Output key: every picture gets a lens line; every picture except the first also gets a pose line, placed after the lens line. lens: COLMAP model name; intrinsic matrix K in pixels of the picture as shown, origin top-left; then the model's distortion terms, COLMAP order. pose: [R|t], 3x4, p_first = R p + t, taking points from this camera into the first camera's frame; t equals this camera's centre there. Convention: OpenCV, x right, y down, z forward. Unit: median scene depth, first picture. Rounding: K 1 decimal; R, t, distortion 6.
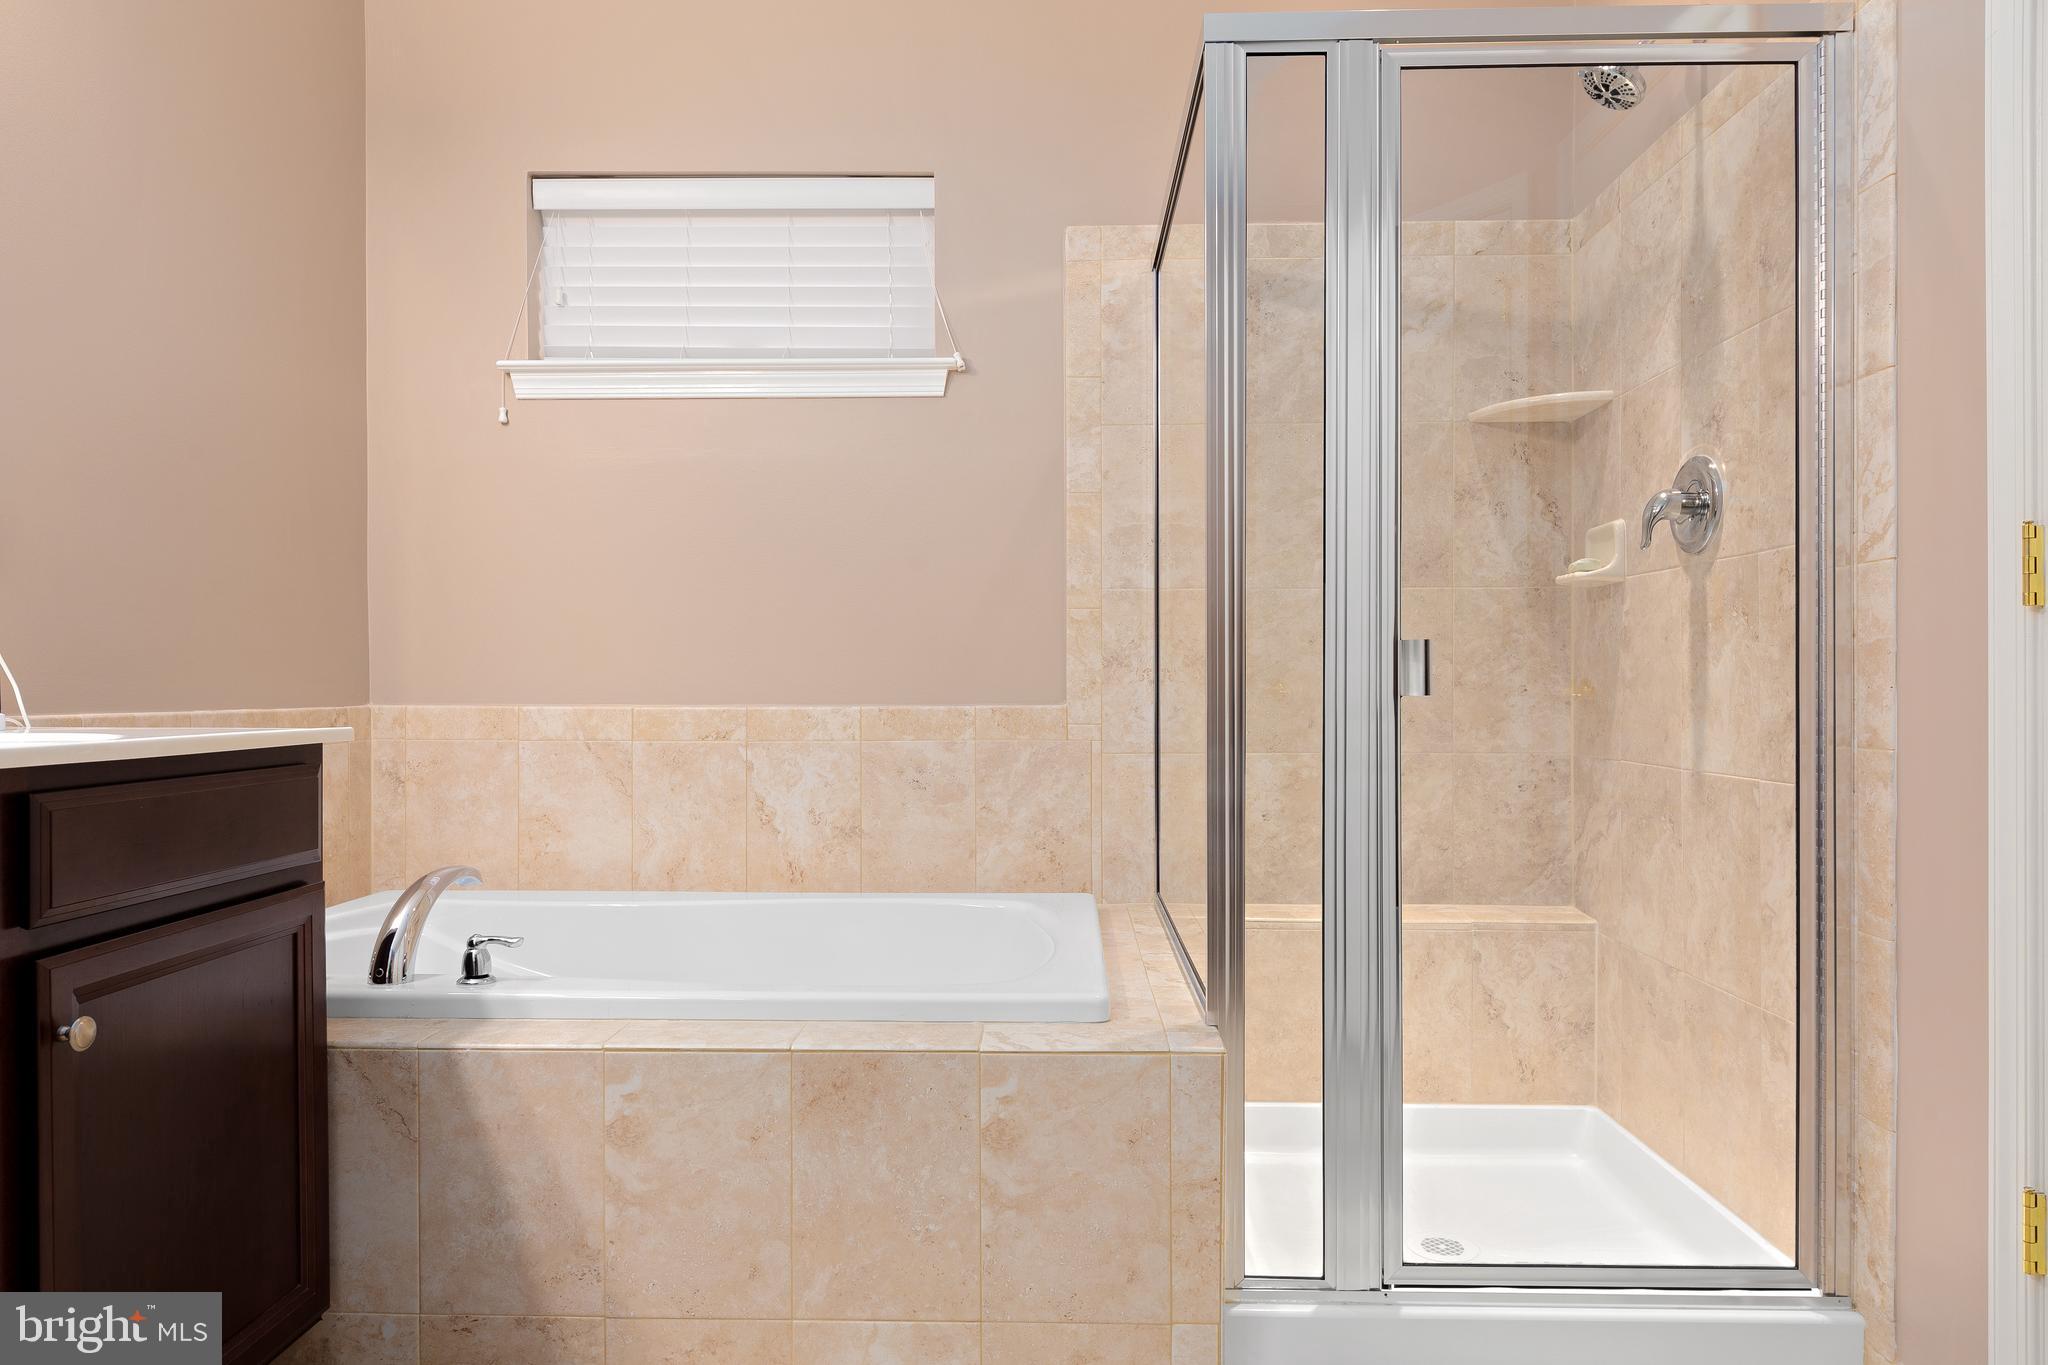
lens RADIAL K [[1302.9, 0, 1025.0], [0, 1302.9, 692.0], [0, 0, 1]] dist [0.011799, -0.001759]
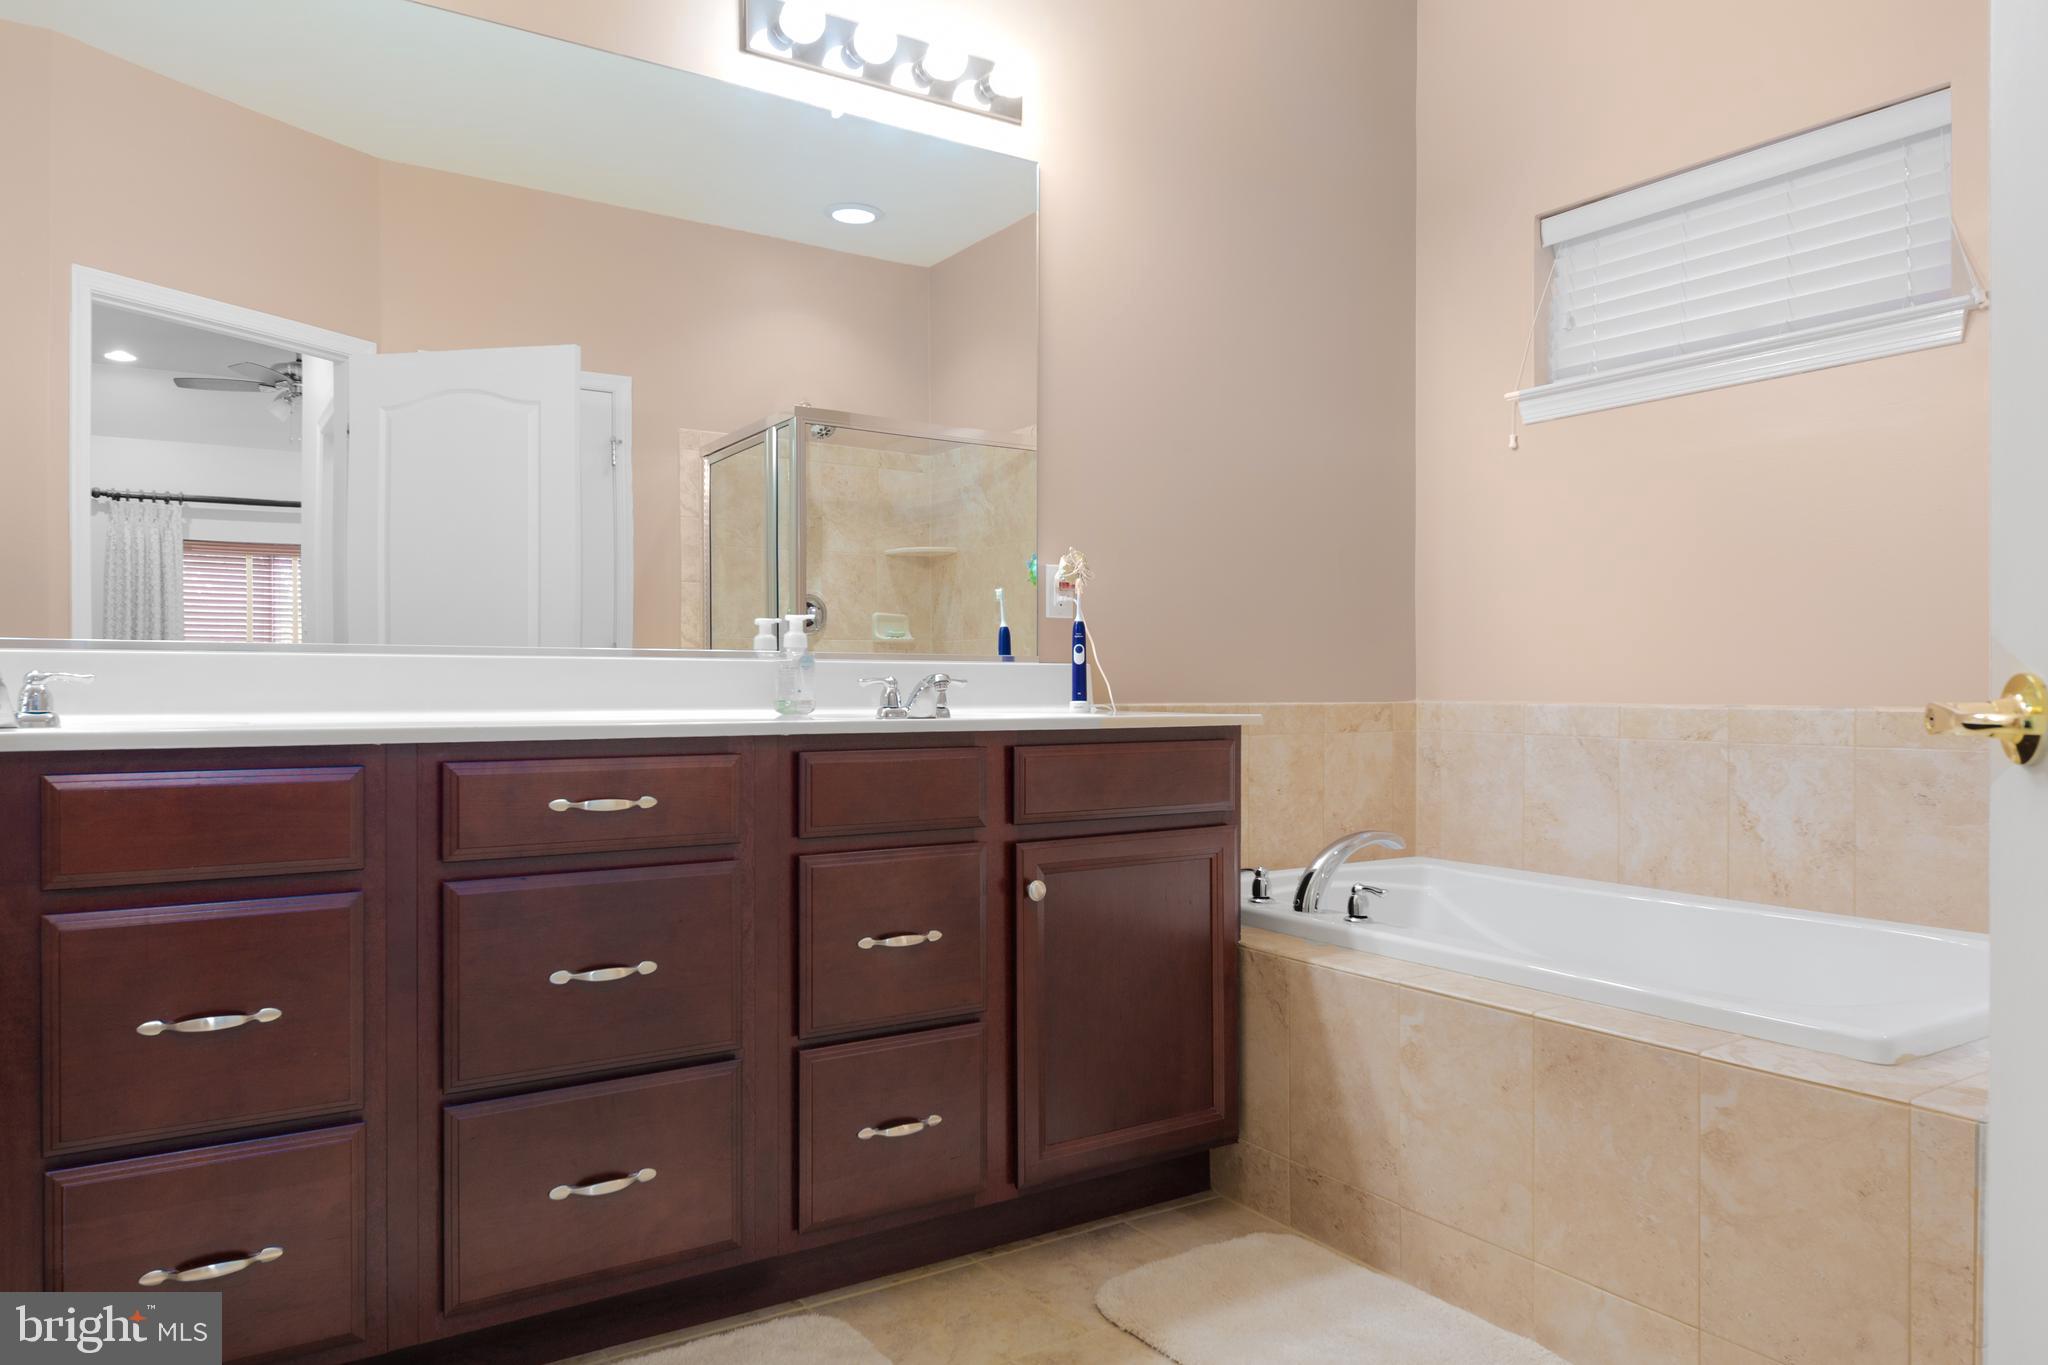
lens RADIAL K [[1350.7, 0, 1024.9], [0, 1350.7, 705.0], [0, 0, 1]] dist [0.020235, -0.007199]
pose [[0.577241, 0.013145, -0.816468, 0.492147], [-0.005987, 0.999912, 0.011865, 0.001878], [0.816552, -0.001961, 0.577269, -0.006986]]
